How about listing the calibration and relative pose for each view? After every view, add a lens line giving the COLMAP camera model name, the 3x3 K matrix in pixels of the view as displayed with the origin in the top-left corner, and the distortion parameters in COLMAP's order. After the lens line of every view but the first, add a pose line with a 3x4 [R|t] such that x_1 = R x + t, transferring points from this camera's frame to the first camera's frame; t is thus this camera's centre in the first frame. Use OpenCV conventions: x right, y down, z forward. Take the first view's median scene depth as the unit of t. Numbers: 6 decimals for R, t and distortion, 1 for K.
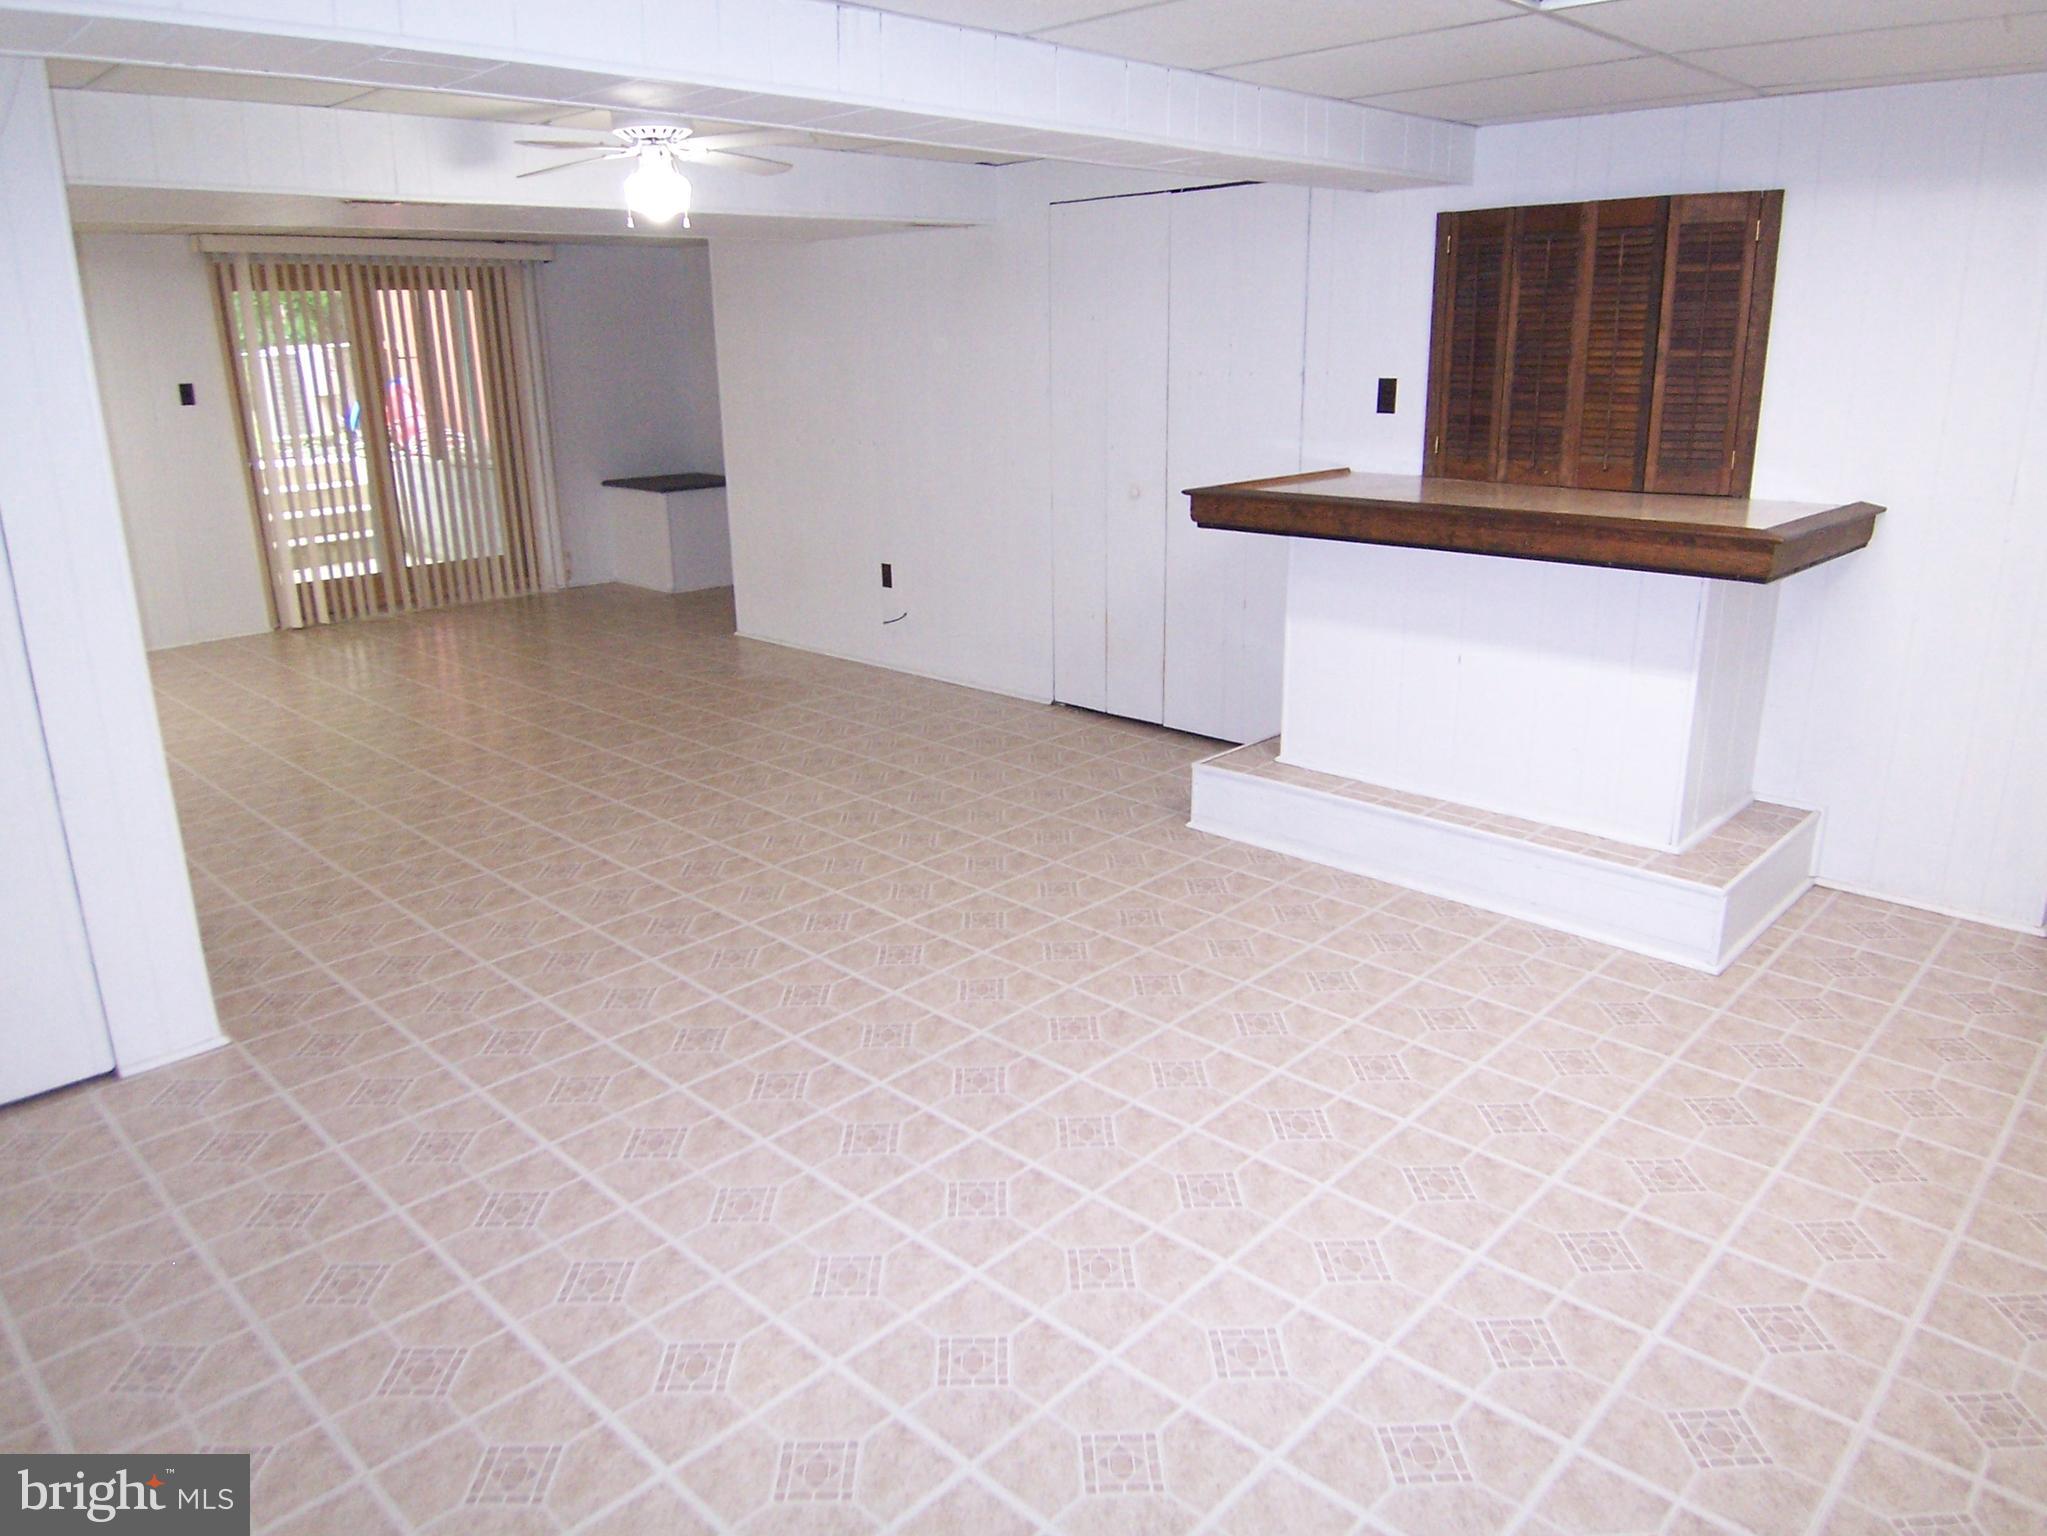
lens RADIAL K [[1382.5, 0, 1033.5], [0, 1382.5, 776.4], [0, 0, 1]] dist [-0.024351, -0.024091]
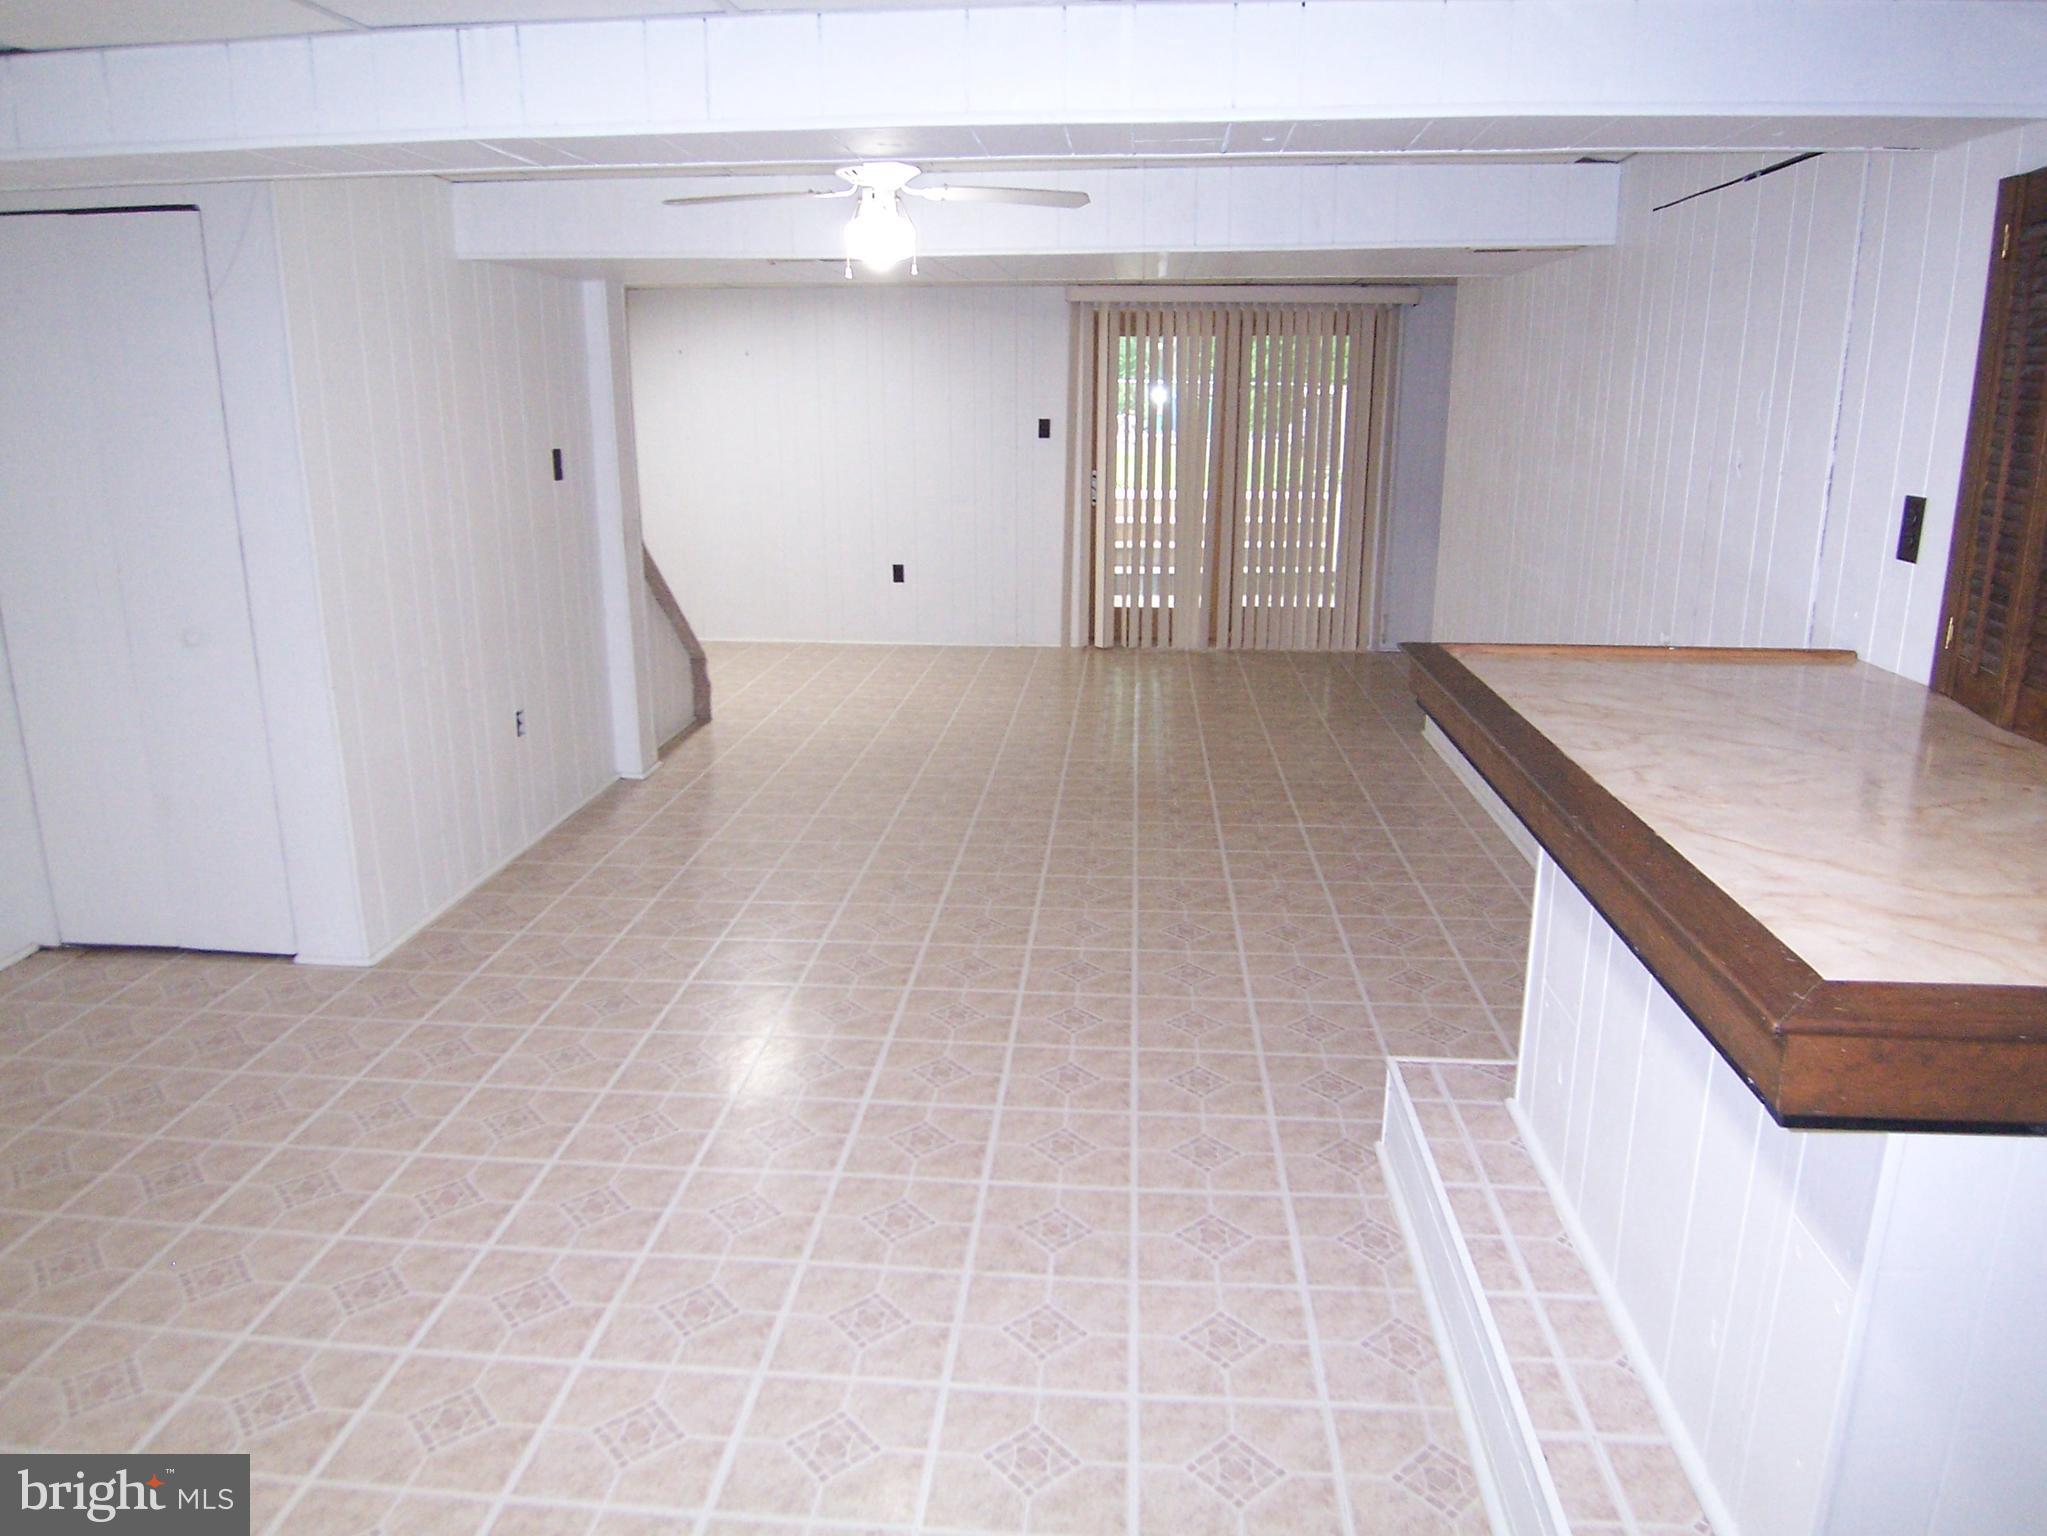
lens RADIAL K [[1382.5, 0, 1026.3], [0, 1382.5, 778.4], [0, 0, 1]] dist [-0.024351, -0.024091]
pose [[0.626370, 0.222870, -0.746987, 0.409319], [-0.241401, 0.966609, 0.085974, -0.133147], [0.741206, 0.126472, 0.659256, 0.378890]]
